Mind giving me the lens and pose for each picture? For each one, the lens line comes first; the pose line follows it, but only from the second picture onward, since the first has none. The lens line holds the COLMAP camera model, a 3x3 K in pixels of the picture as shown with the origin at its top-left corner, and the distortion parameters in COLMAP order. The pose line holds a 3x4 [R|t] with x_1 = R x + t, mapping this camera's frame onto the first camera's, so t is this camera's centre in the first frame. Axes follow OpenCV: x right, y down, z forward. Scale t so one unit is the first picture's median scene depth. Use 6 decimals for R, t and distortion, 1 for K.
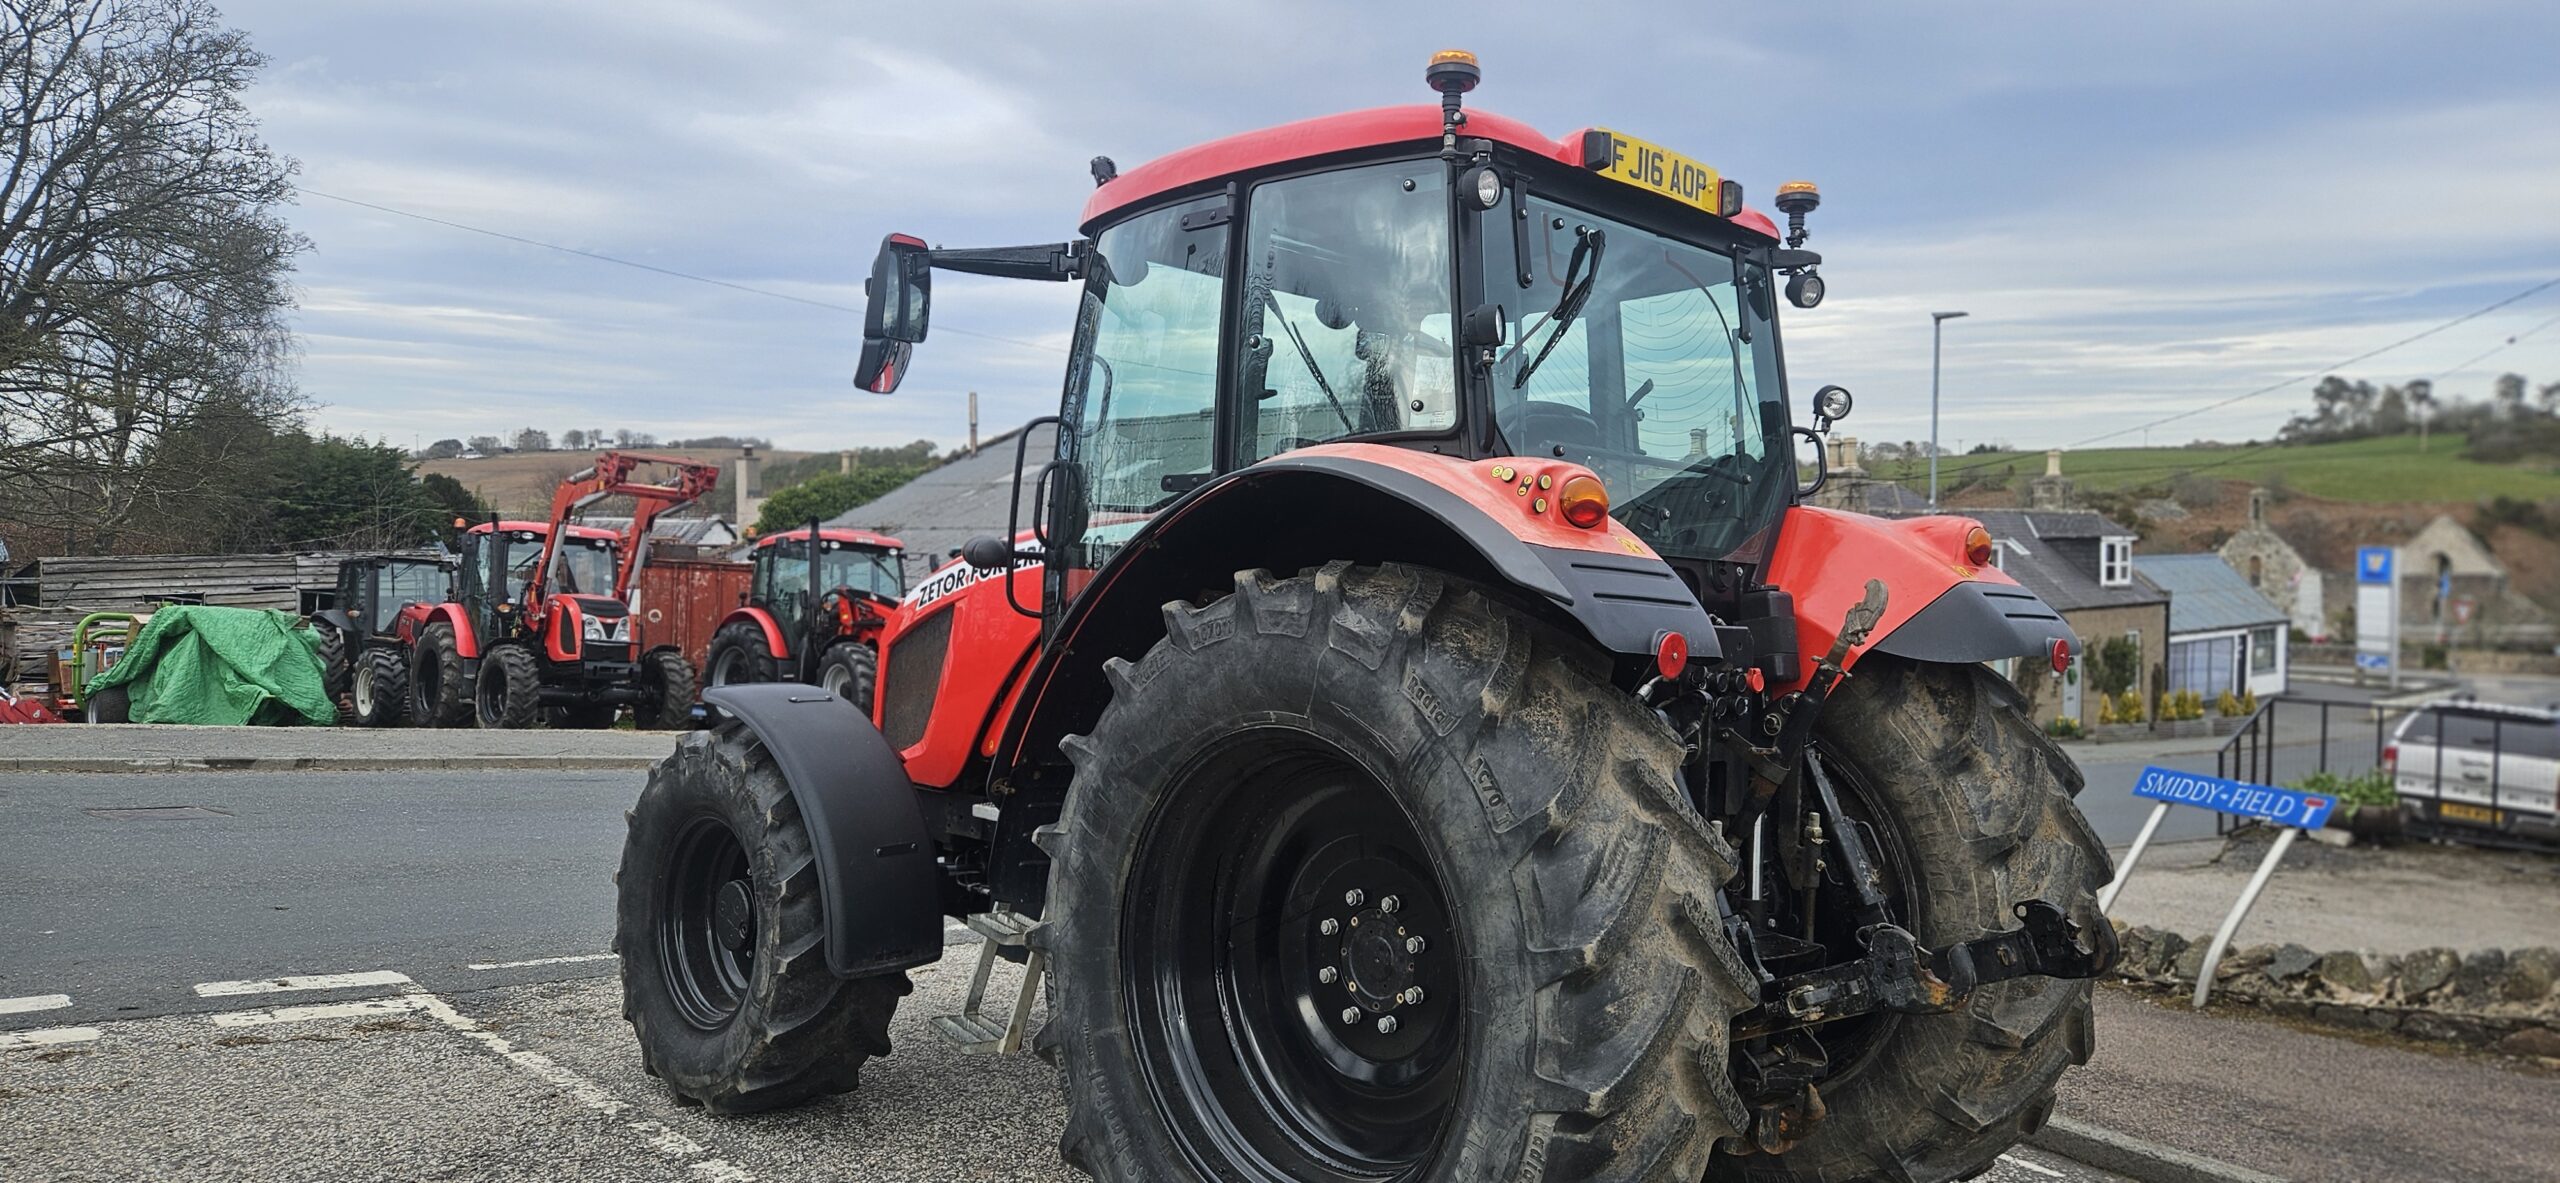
lens RADIAL K [[1711.5, 0, 1283.1], [0, 1711.5, 579.0], [0, 0, 1]] dist [0.065949, -0.041732]
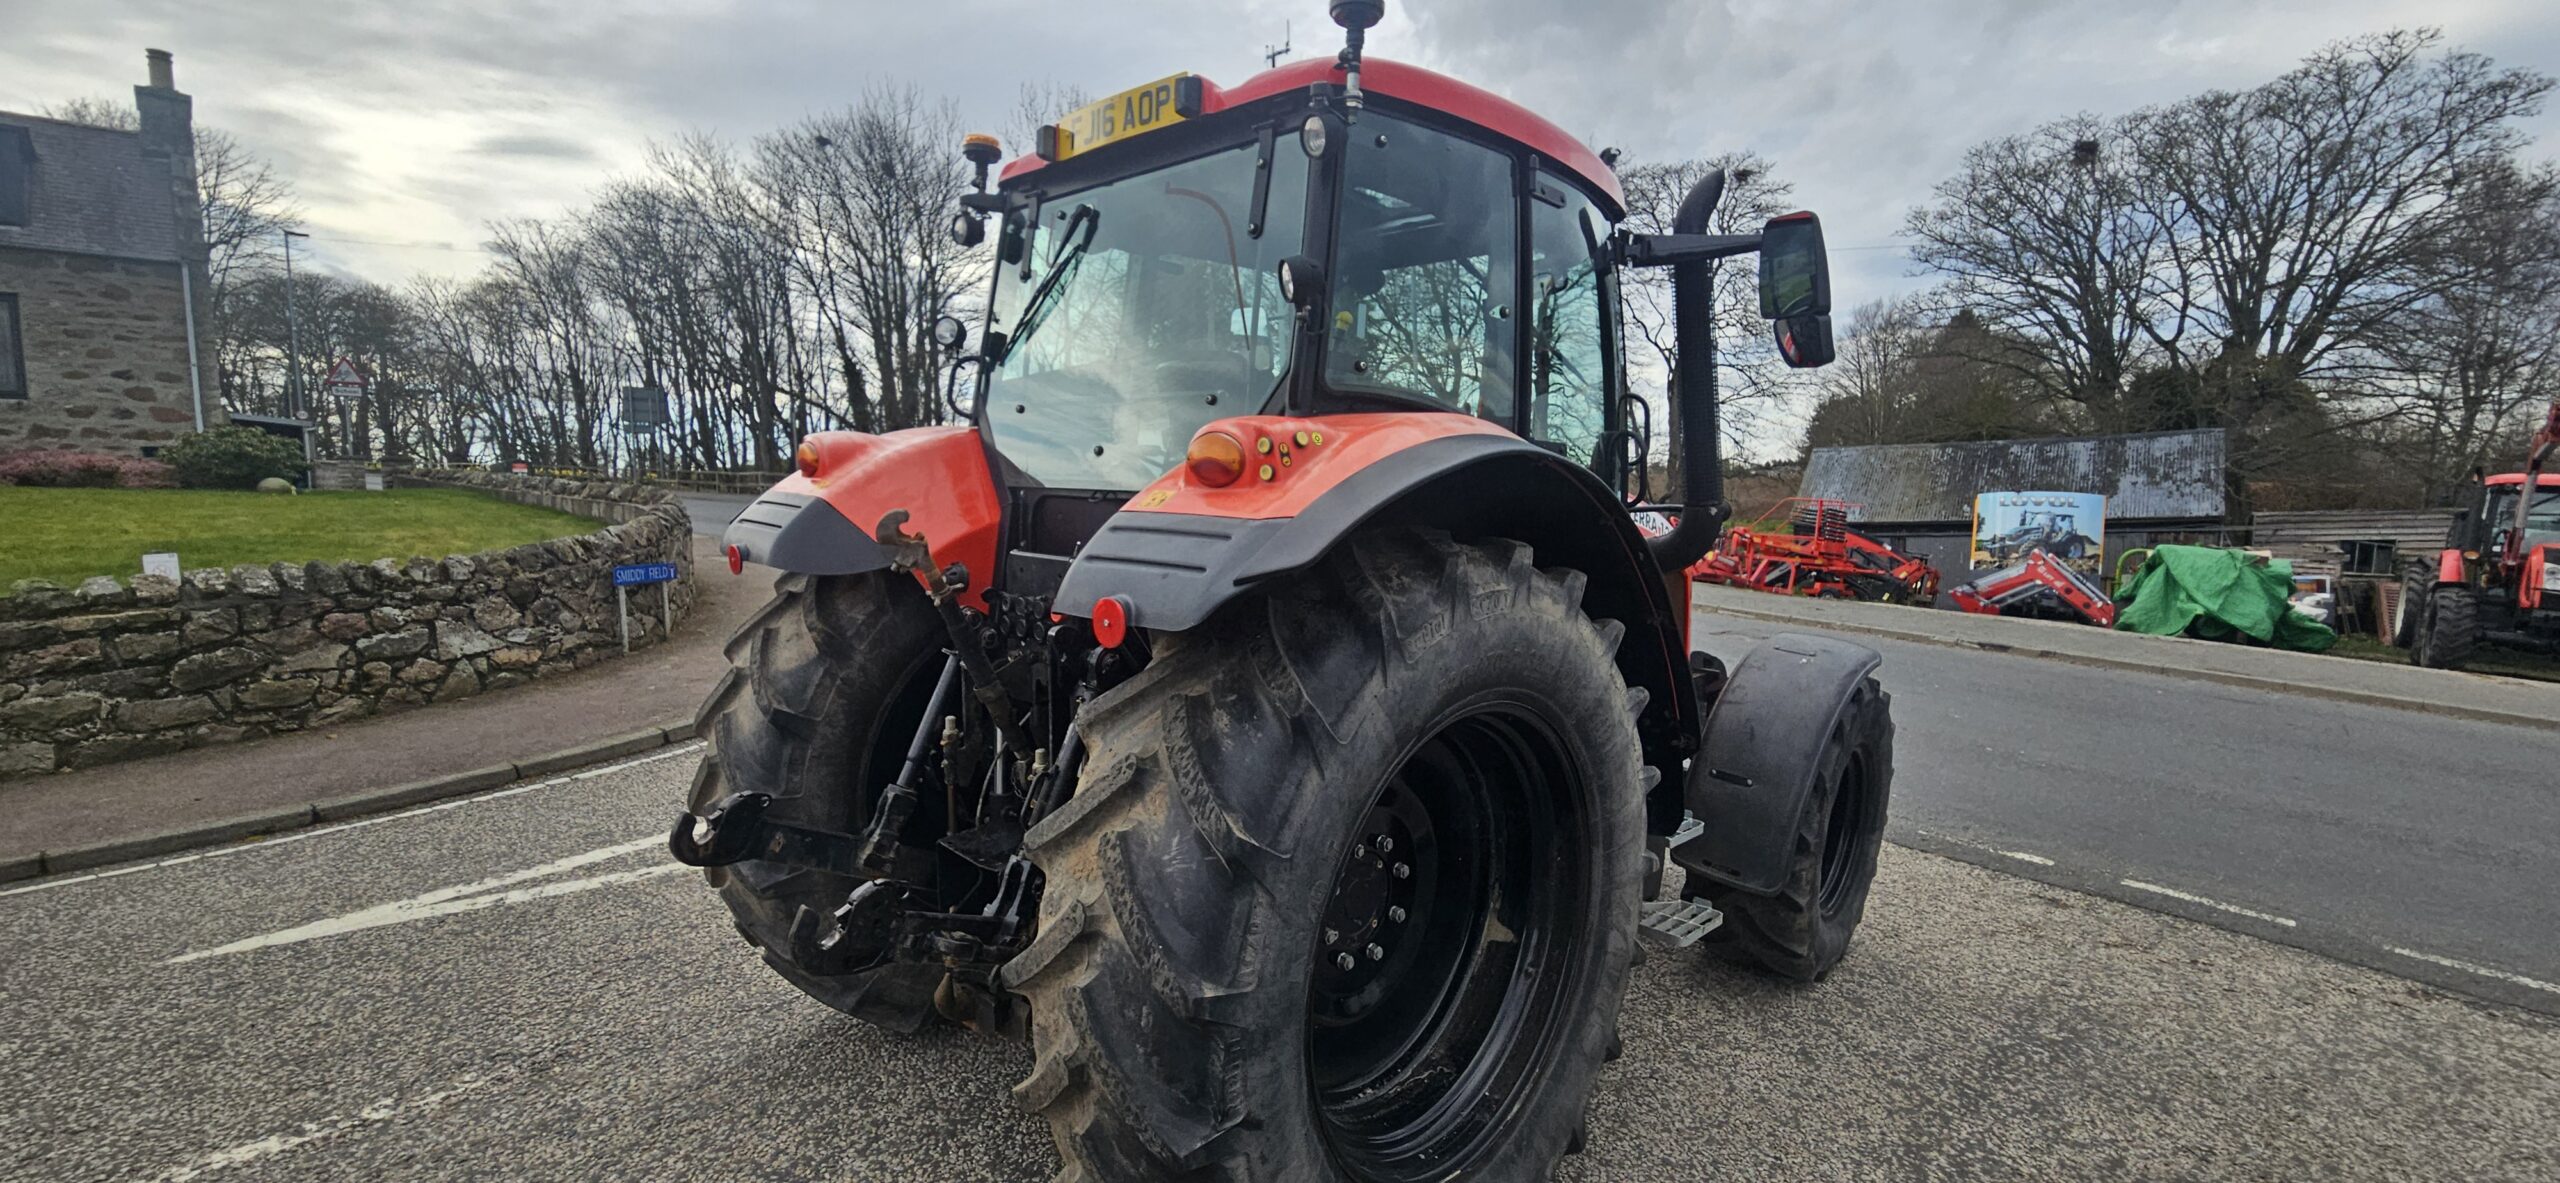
lens RADIAL K [[1052.1, 0, 1287.4], [0, 1052.1, 585.0], [0, 0, 1]] dist [0.001202, -0.000624]
pose [[0.028682, 0.060031, -0.997784, 0.843542], [-0.007476, 0.998180, 0.059839, 0.005474], [0.999561, 0.005743, 0.029079, 1.050229]]
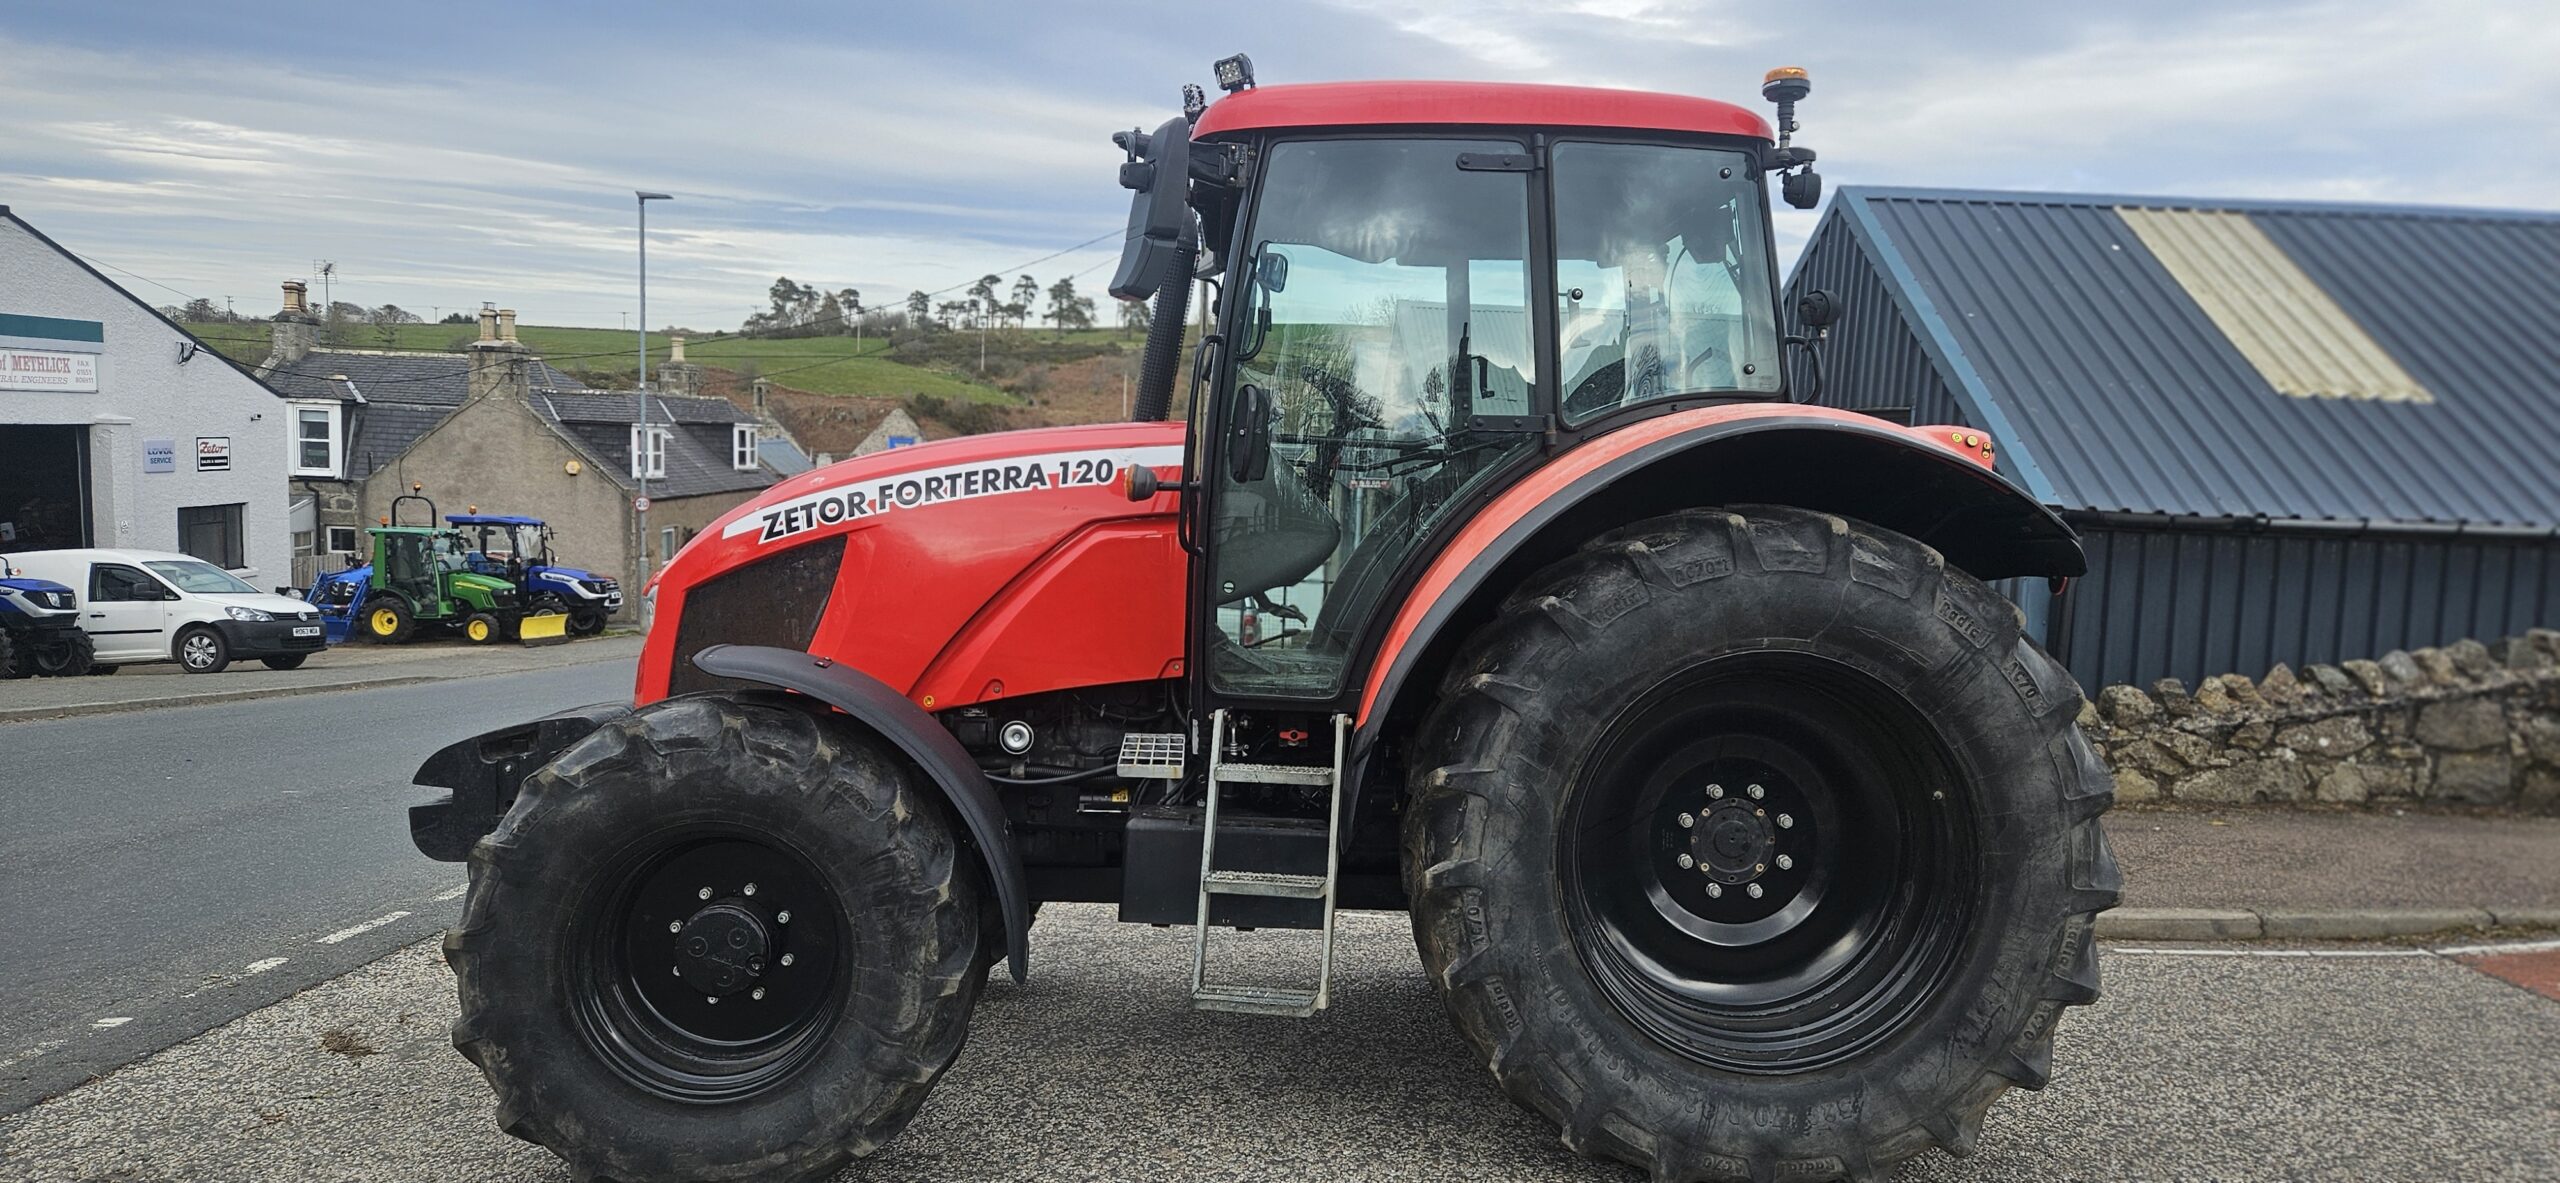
lens RADIAL K [[1711.5, 0, 1299.3], [0, 1711.5, 602.0], [0, 0, 1]] dist [0.065949, -0.041732]
pose [[0.662939, -0.051487, 0.746901, -0.883756], [-0.011925, 0.996780, 0.079296, -0.028333], [-0.748578, -0.061475, 0.660191, 0.389322]]
